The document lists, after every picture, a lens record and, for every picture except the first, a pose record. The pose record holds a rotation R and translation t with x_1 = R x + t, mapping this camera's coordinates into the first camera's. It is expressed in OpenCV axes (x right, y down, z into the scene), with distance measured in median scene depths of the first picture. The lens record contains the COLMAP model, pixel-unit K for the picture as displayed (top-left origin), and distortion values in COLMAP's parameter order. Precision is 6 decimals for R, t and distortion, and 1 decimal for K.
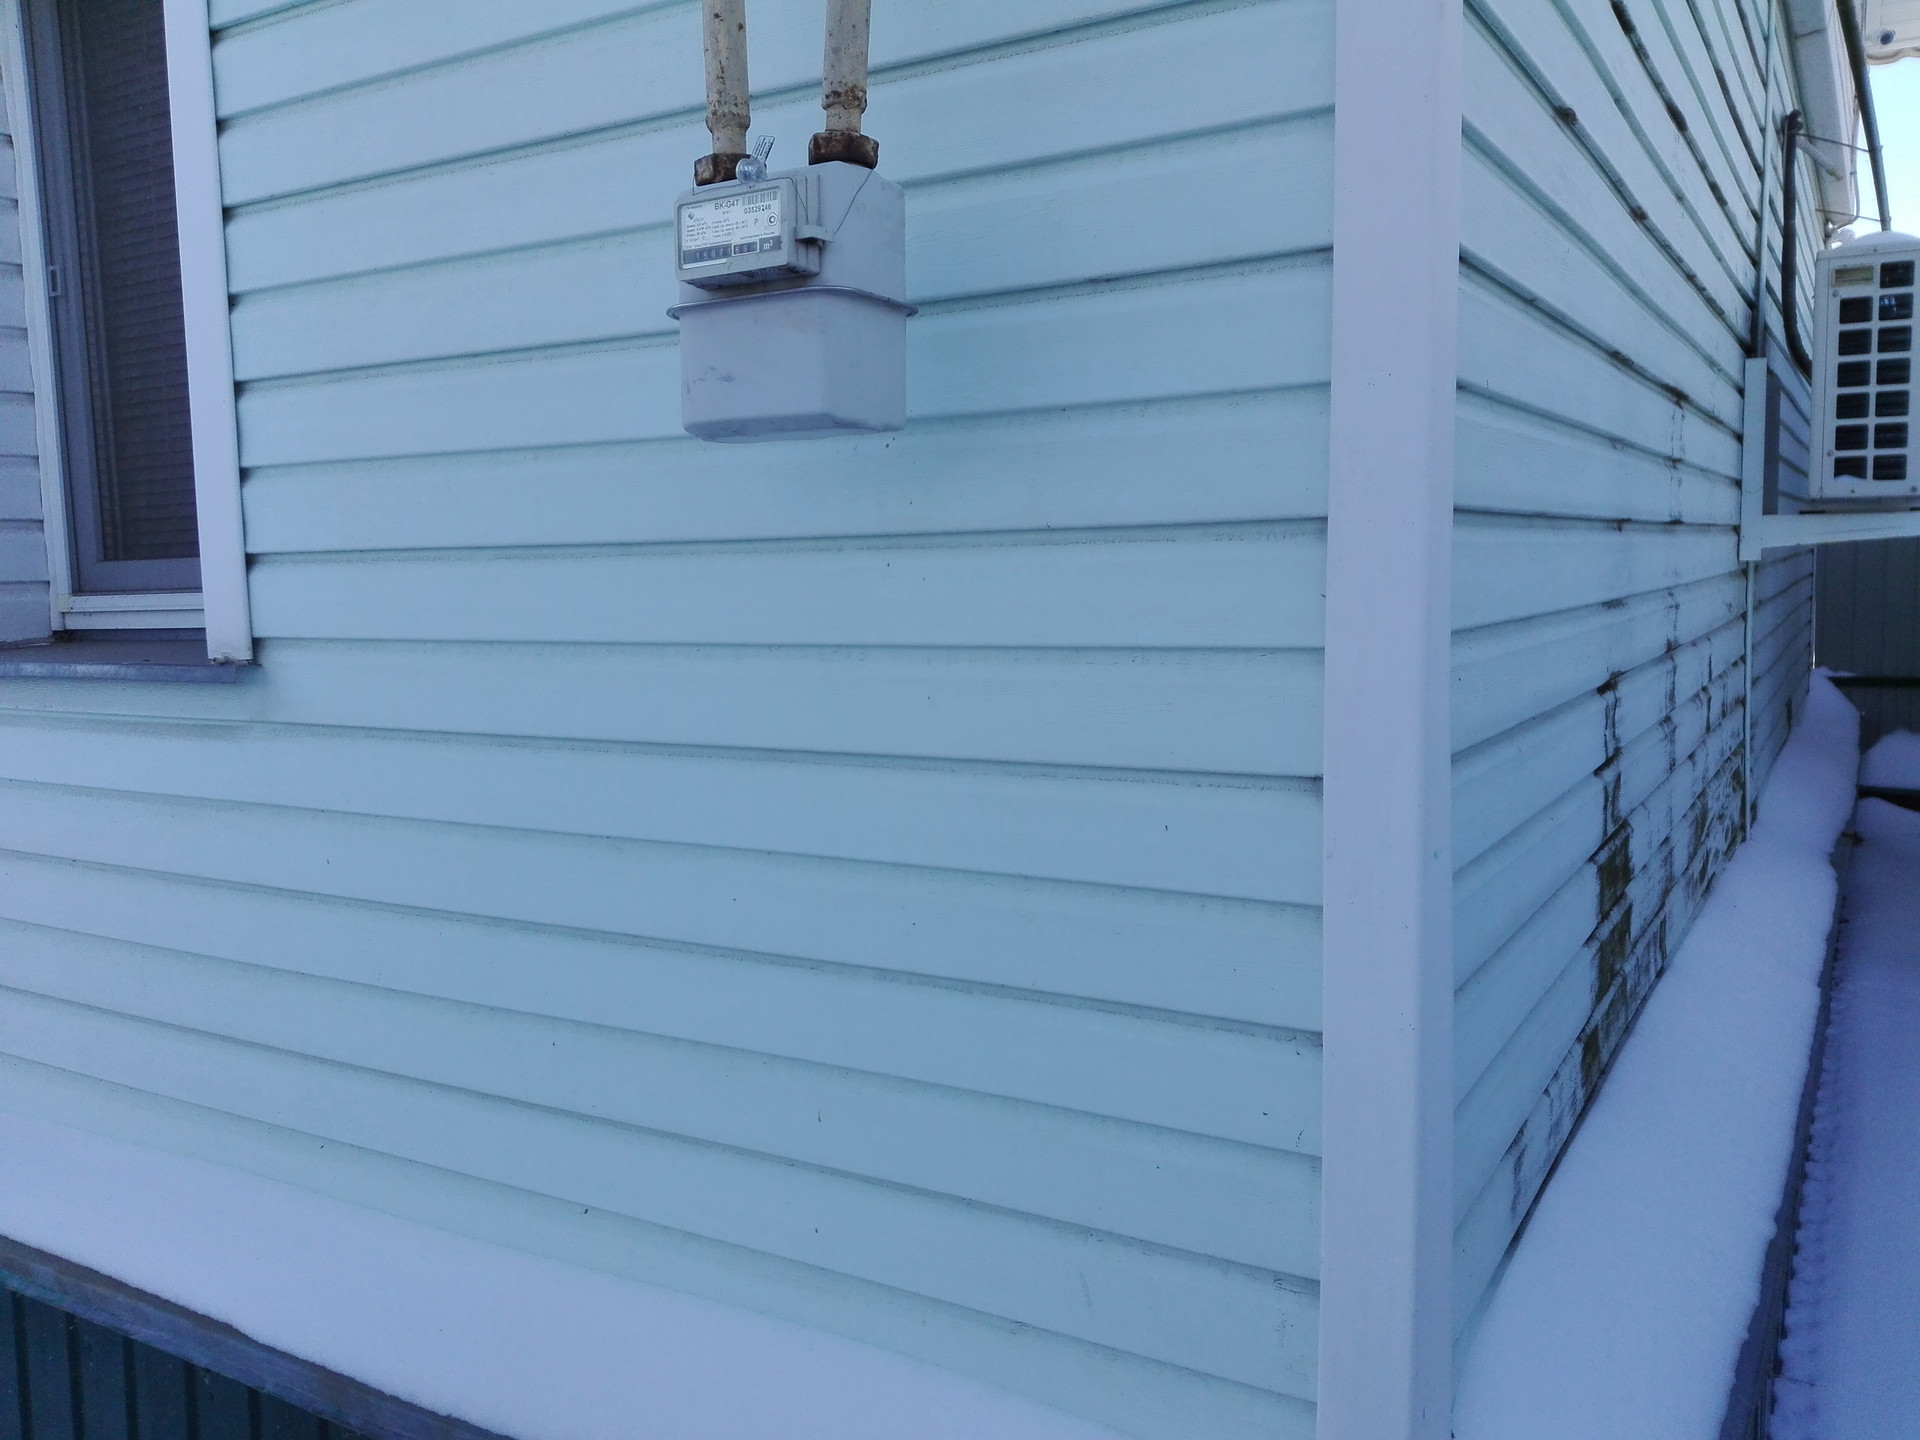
lens RADIAL K [[1557.2, 0, 981.7], [0, 1557.2, 717.6], [0, 0, 1]] dist [0.046916, -0.069834]
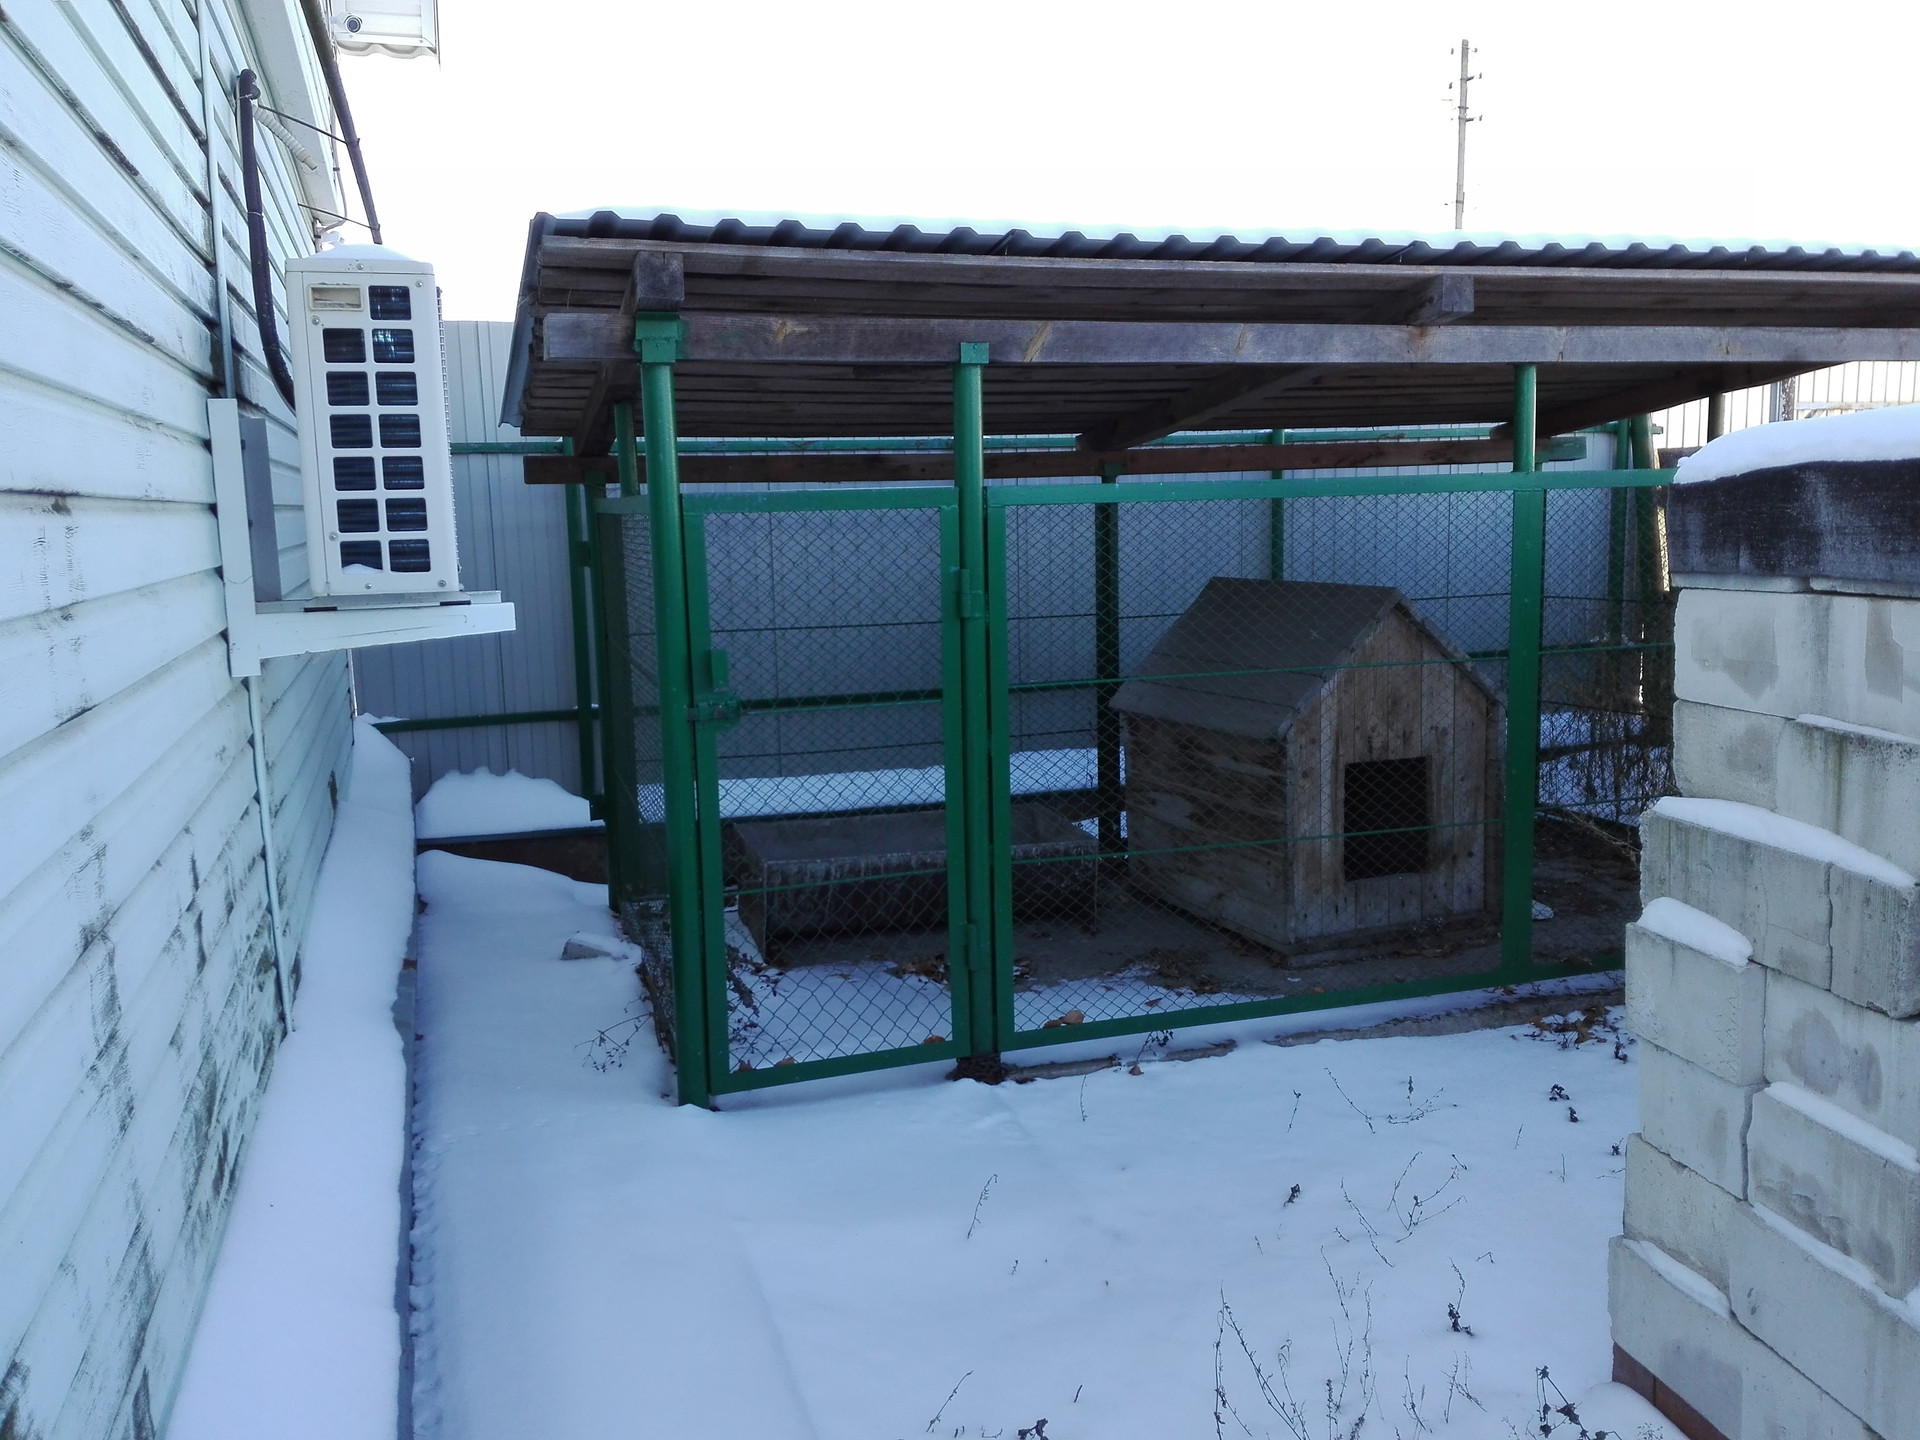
lens RADIAL K [[1557.2, 0, 981.7], [0, 1557.2, 717.6], [0, 0, 1]] dist [0.046916, -0.069834]
pose [[0.648006, -0.099757, 0.755074, 0.172243], [0.092807, 0.994340, 0.051720, -0.094278], [-0.755960, 0.036561, 0.653596, 0.288430]]
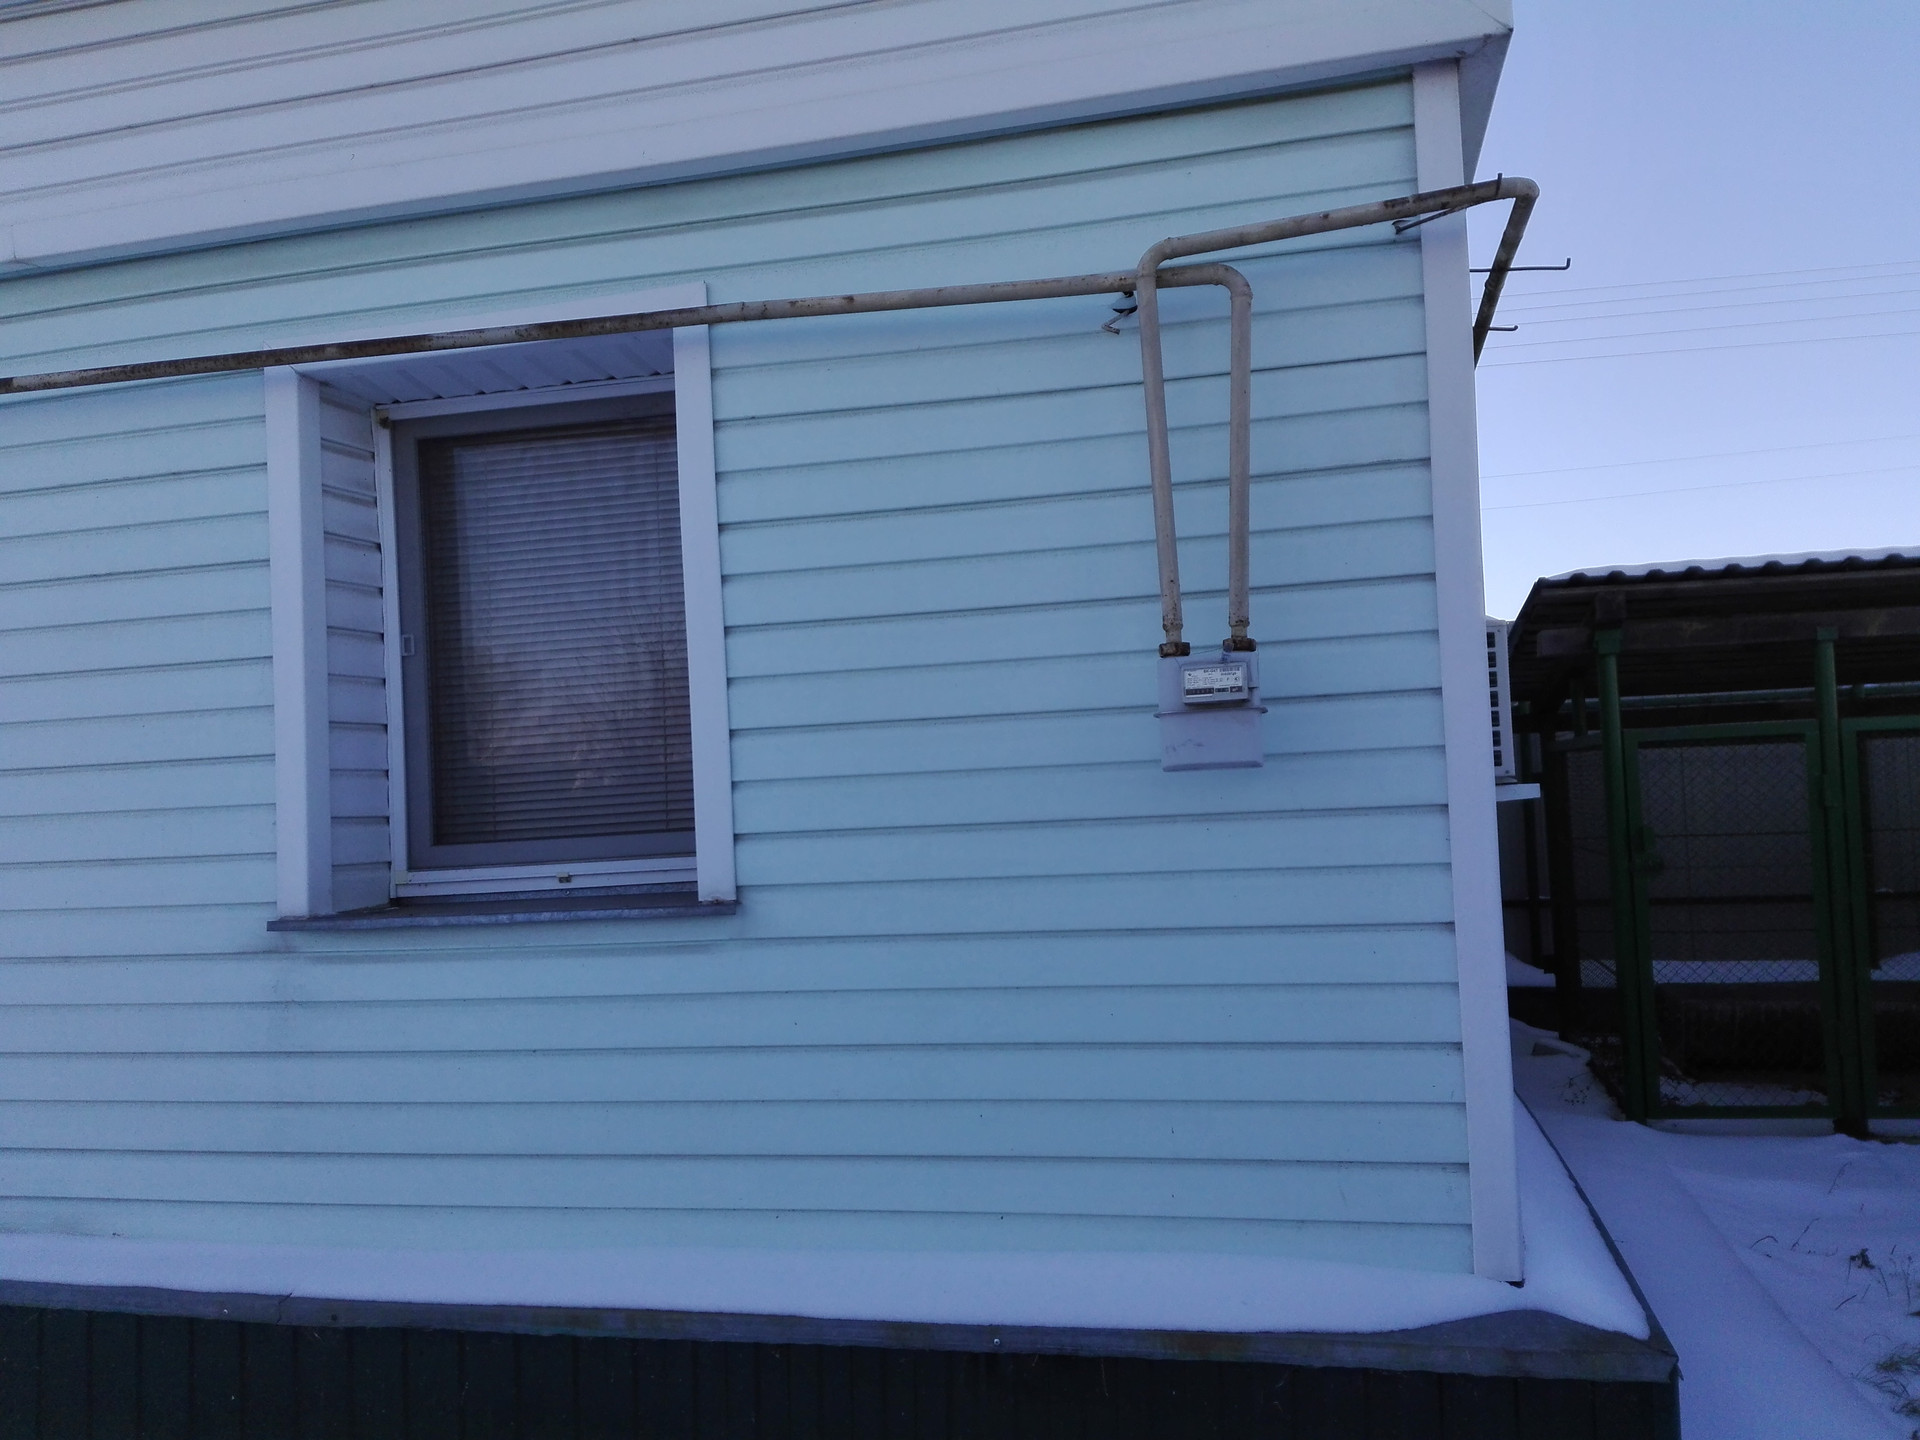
lens RADIAL K [[1561.9, 0, 960.0], [0, 1561.9, 720.0], [0, 0, 1]] dist [0.149367, -0.273592]
pose [[0.953239, -0.002468, 0.302209, -0.405997], [0.053230, 0.985705, -0.159850, 0.028256], [-0.297494, 0.168462, 0.939744, -0.340882]]
